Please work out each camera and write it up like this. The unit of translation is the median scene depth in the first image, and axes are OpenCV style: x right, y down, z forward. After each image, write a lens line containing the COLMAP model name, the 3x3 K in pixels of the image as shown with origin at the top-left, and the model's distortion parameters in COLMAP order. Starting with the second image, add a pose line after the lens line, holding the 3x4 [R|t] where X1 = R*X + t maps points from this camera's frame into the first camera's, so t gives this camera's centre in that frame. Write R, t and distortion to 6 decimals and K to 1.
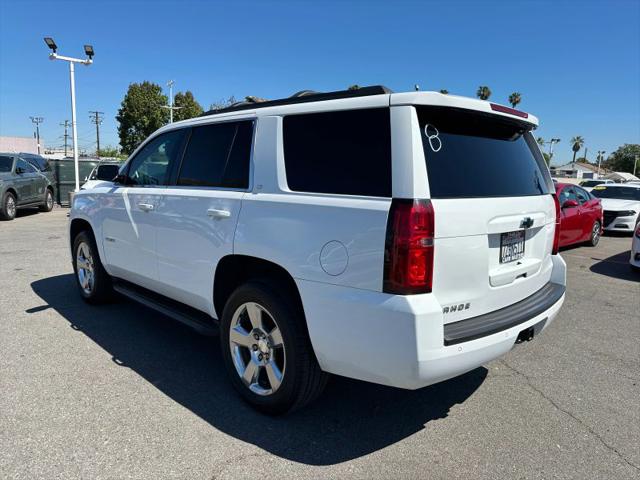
lens RADIAL K [[450.9, 0, 308.8], [0, 450.9, 239.3], [0, 0, 1]] dist [0.025417, -0.022754]
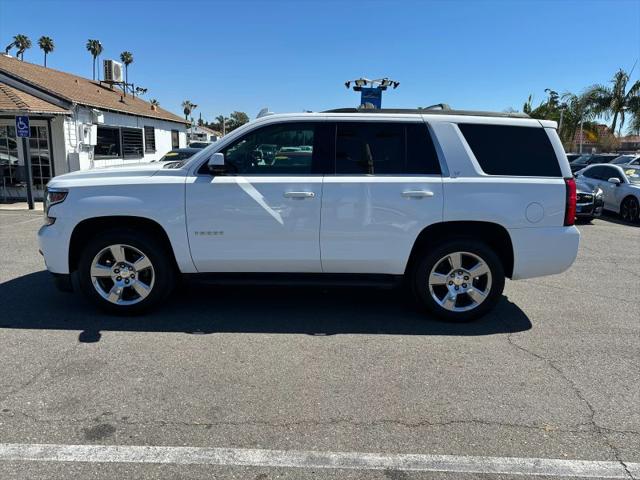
lens RADIAL K [[450.9, 0, 322.9], [0, 450.9, 241.0], [0, 0, 1]] dist [0.025417, -0.022754]
pose [[0.677897, -0.160098, 0.717513, -1.460225], [0.096666, 0.986937, 0.128885, -0.126688], [-0.728774, -0.018012, 0.684517, 0.308156]]
